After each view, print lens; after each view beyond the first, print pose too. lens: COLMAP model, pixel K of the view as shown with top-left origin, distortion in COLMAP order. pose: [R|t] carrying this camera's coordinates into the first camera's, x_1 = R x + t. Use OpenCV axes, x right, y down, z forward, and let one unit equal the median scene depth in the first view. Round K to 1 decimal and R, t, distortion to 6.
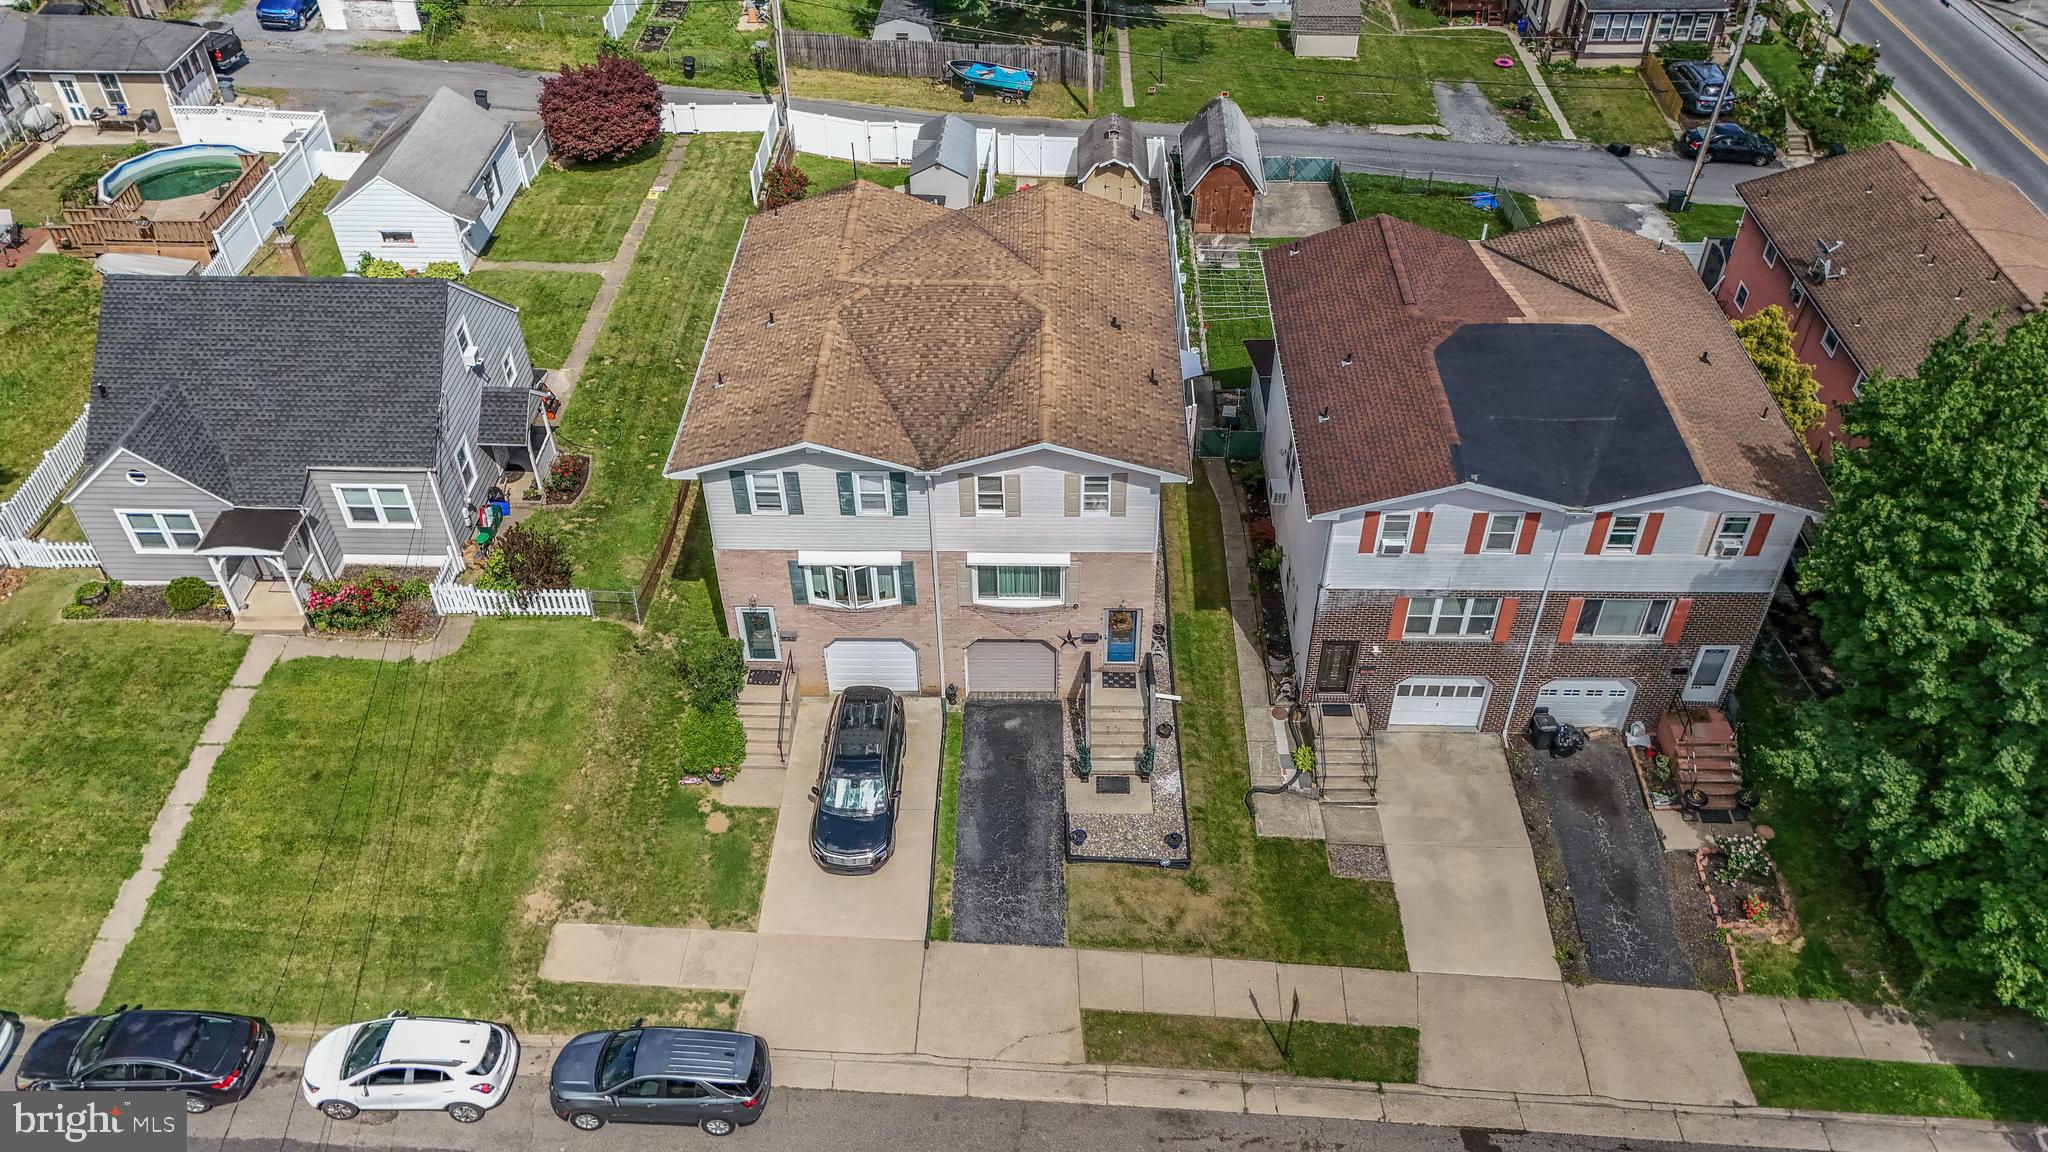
lens RADIAL K [[1527.7, 0, 1019.8], [0, 1527.7, 579.8], [0, 0, 1]] dist [0.119499, -0.201742]
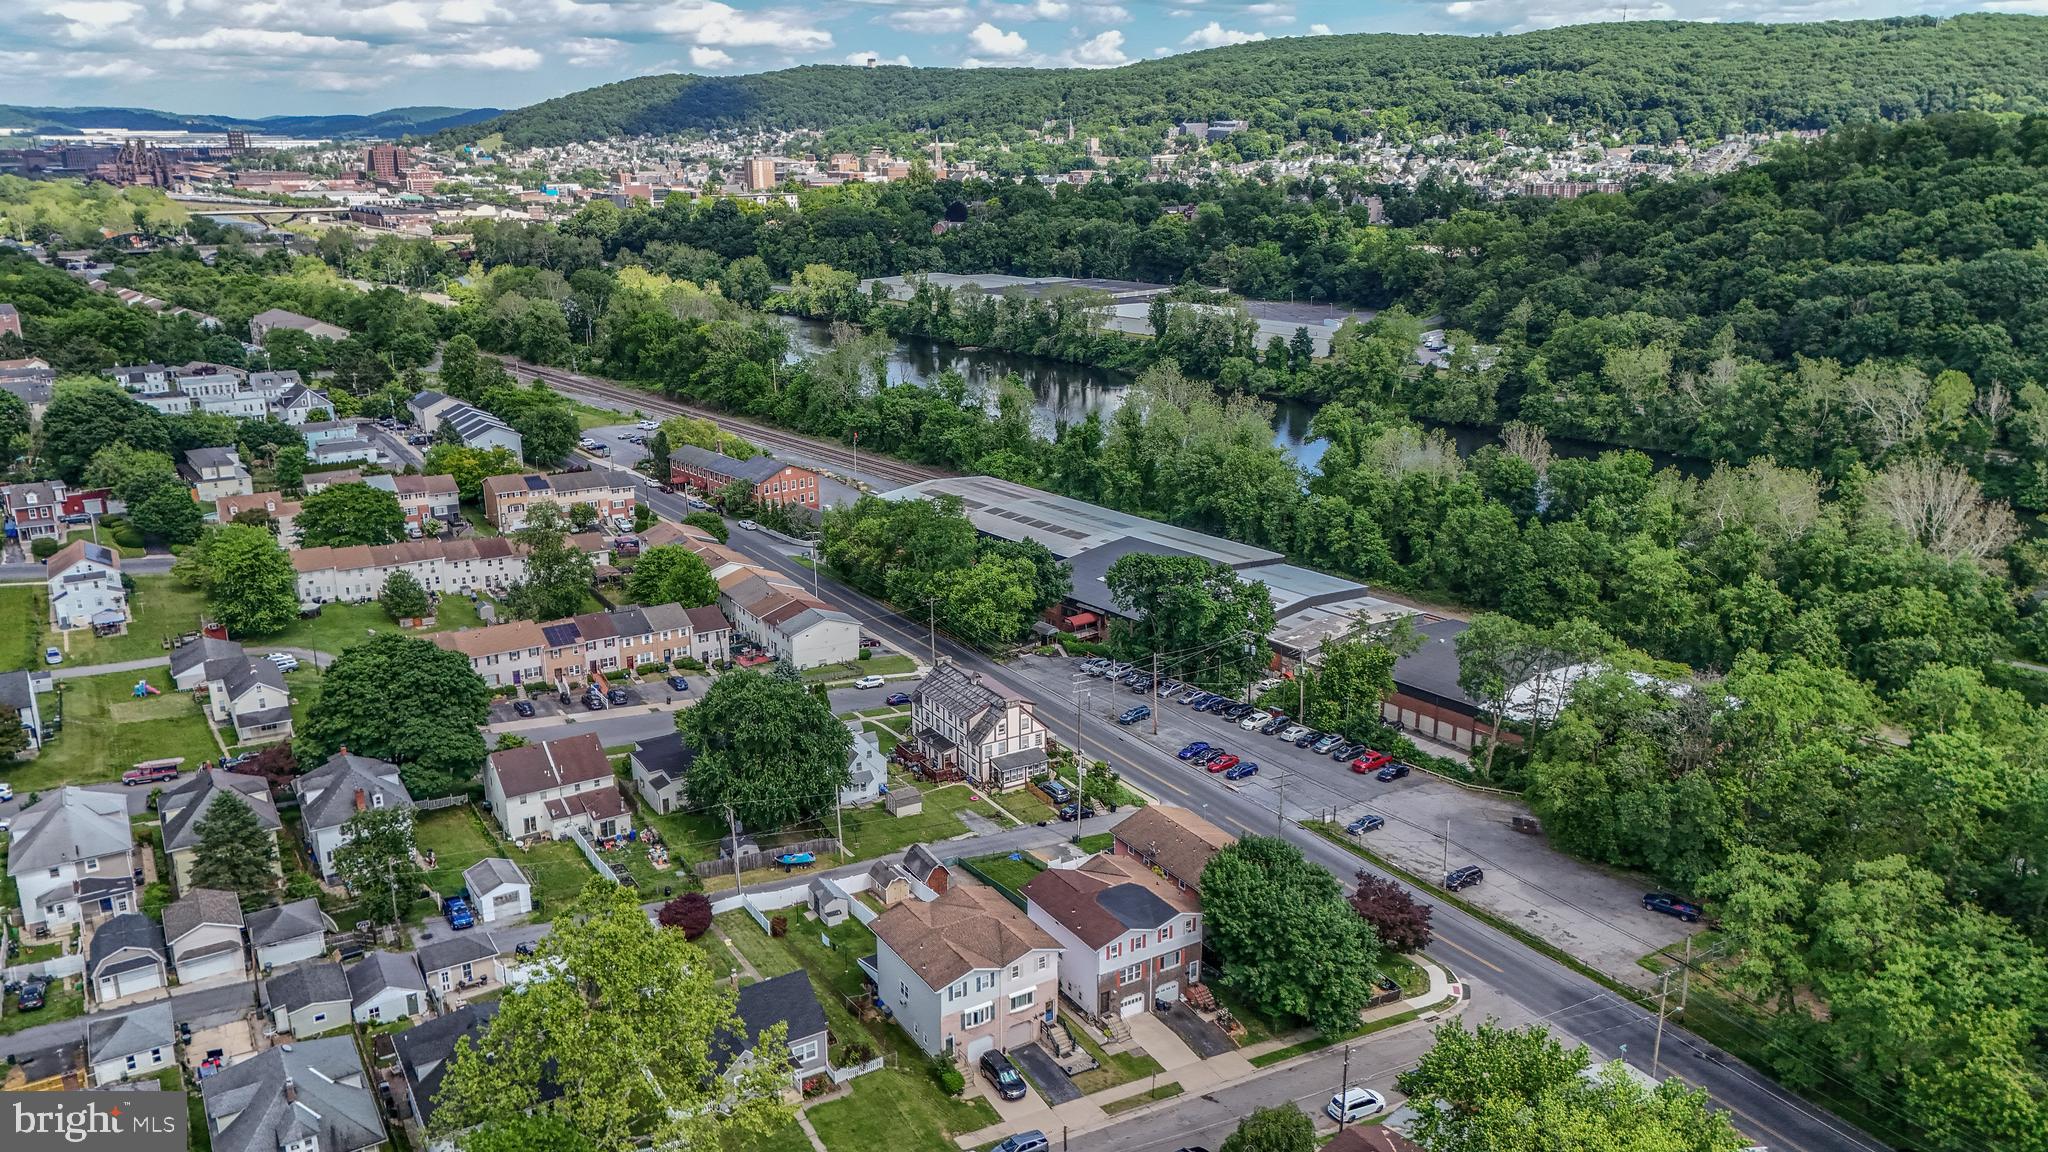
lens RADIAL K [[1498.9, 0, 1022.5], [0, 1498.9, 579.0], [0, 0, 1]] dist [0.084104, -0.085916]
pose [[0.839787, -0.147975, 0.522362, -1.538132], [0.352942, 0.879890, -0.318160, 0.232175], [-0.412541, 0.451550, 0.791146, -1.936415]]
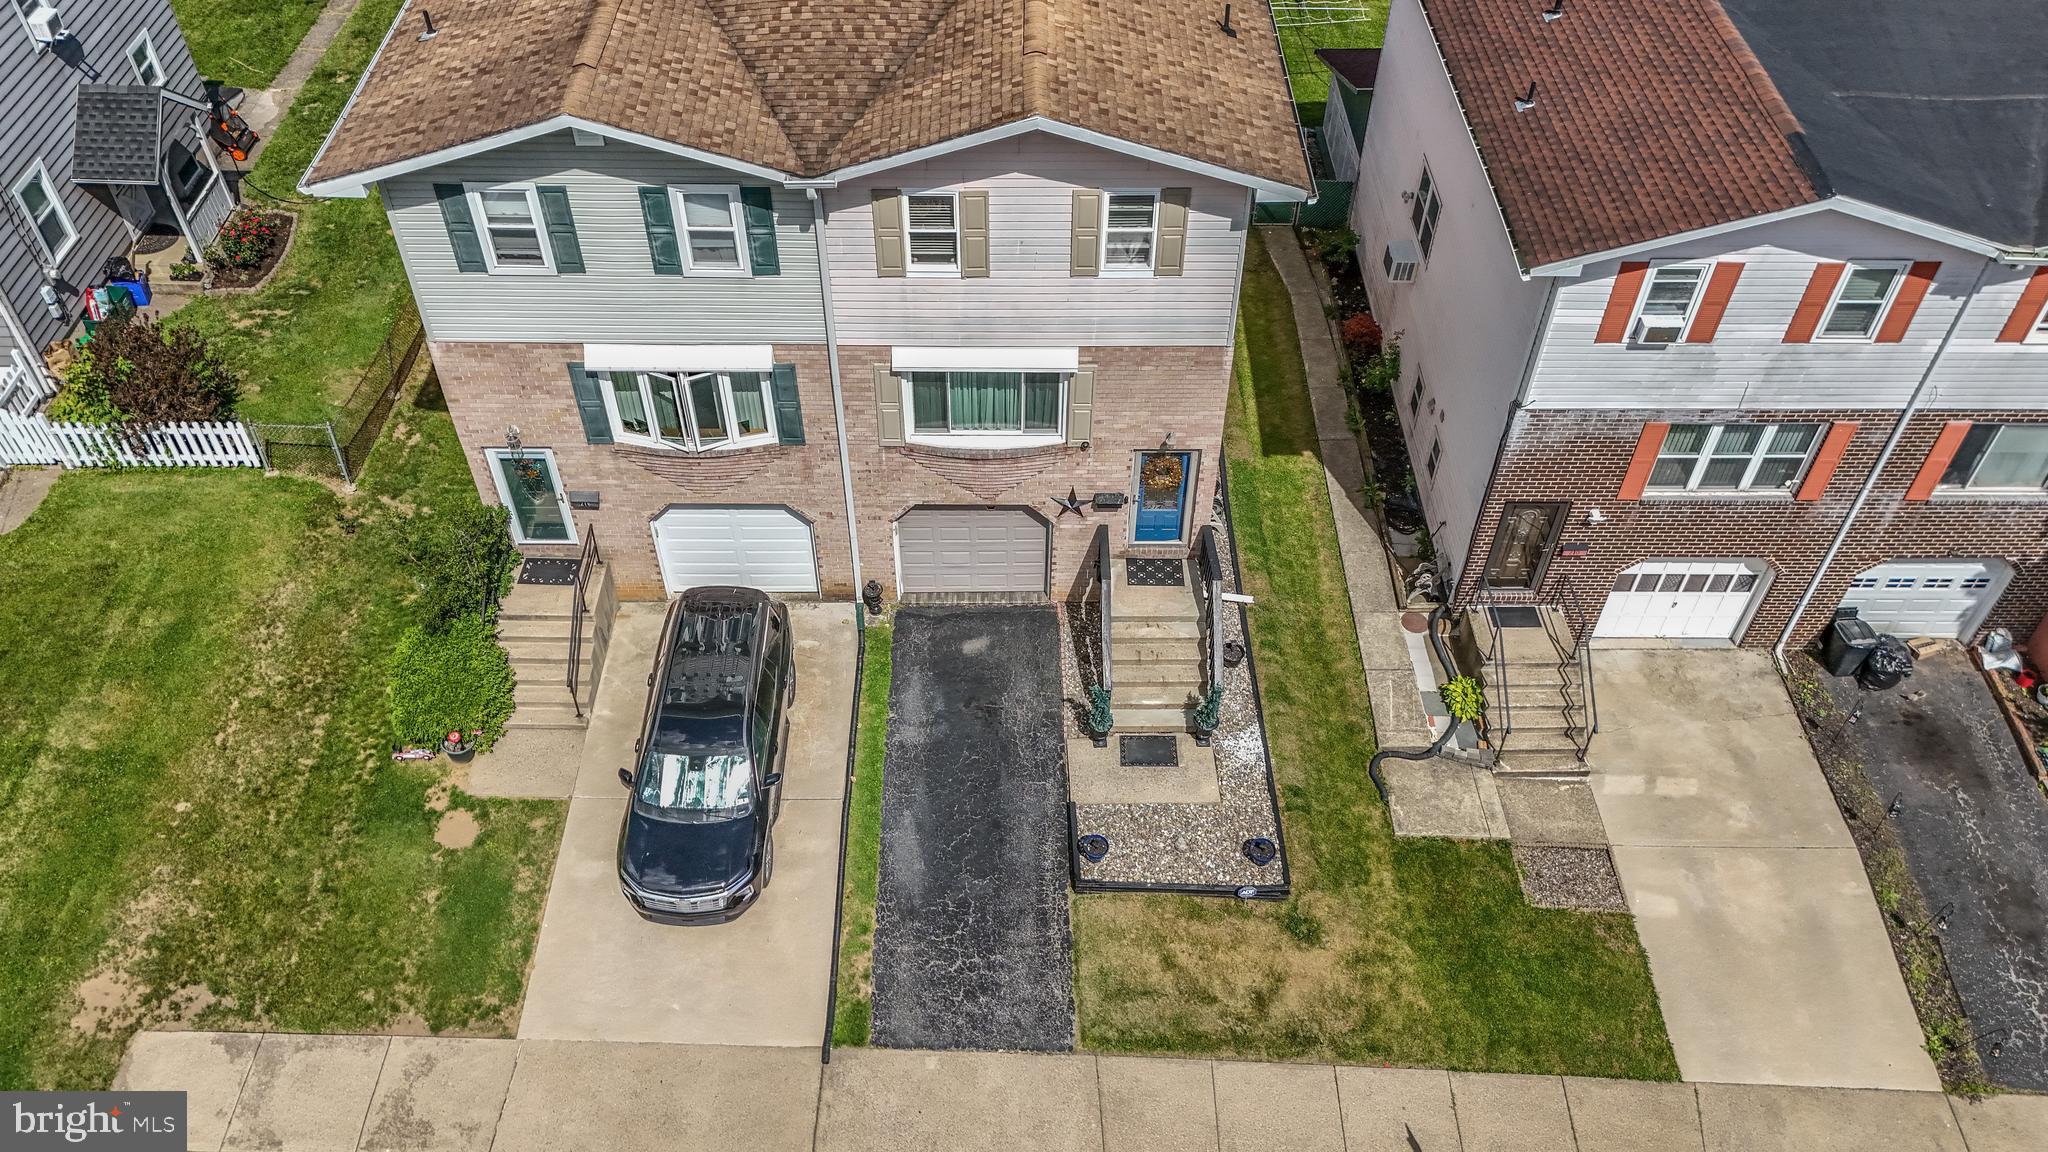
lens RADIAL K [[1541.1, 0, 1022.7], [0, 1541.1, 579.2], [0, 0, 1]] dist [0.072918, -0.066780]
pose [[0.999441, -0.008606, 0.032311, -0.005878], [0.005806, 0.996298, 0.085774, 0.017893], [-0.032929, -0.085538, 0.995791, 0.424879]]
